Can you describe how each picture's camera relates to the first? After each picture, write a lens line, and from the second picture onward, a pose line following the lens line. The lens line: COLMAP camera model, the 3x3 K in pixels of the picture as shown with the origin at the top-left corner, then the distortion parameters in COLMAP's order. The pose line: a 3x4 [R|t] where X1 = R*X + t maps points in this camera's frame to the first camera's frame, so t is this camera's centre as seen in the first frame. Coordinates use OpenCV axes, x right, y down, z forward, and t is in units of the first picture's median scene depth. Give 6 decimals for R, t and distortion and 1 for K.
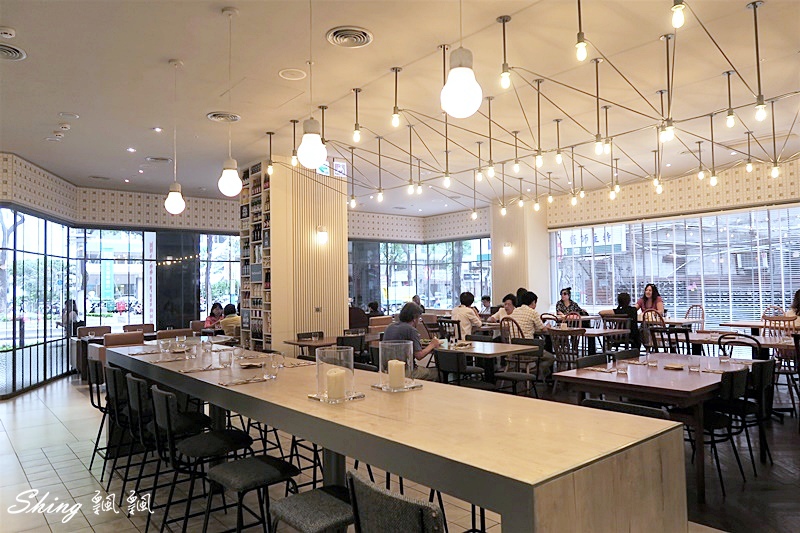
lens RADIAL K [[550.6, 0, 397.1], [0, 550.6, 266.6], [0, 0, 1]] dist [-0.009355, -0.003367]
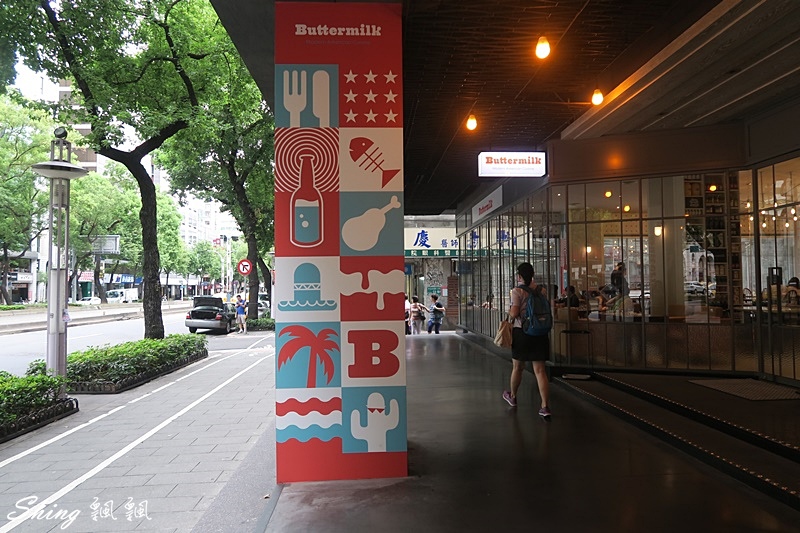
lens RADIAL K [[550.6, 0, 399.5], [0, 550.6, 266.7], [0, 0, 1]] dist [-0.009355, -0.003367]
pose [[0.590888, 0.035875, 0.805955, -1.627120], [-0.025366, 0.999343, -0.025886, 0.083797], [-0.806354, -0.005148, 0.591410, 0.832943]]
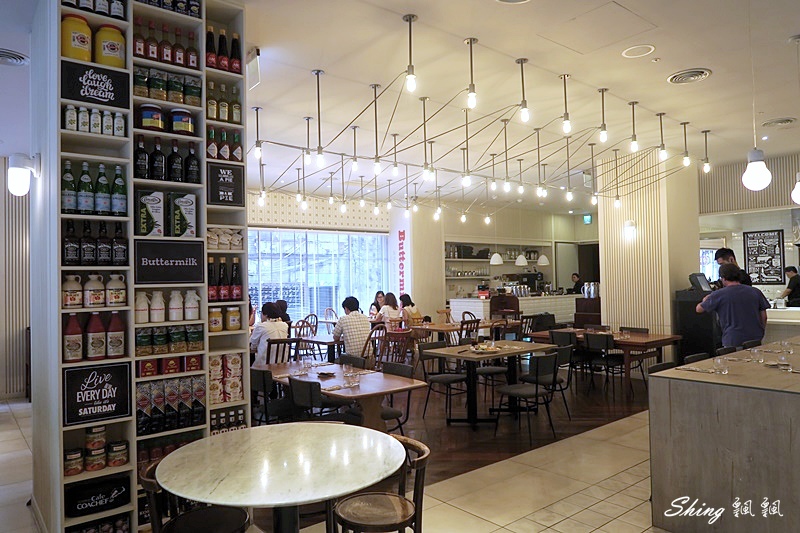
lens RADIAL K [[550.6, 0, 399.7], [0, 550.6, 264.1], [0, 0, 1]] dist [-0.009355, -0.003367]
pose [[-0.014988, 0.045575, 0.998848, -0.640464], [-0.010541, 0.998898, -0.045736, 0.028376], [-0.999832, -0.011214, -0.014491, 0.828641]]
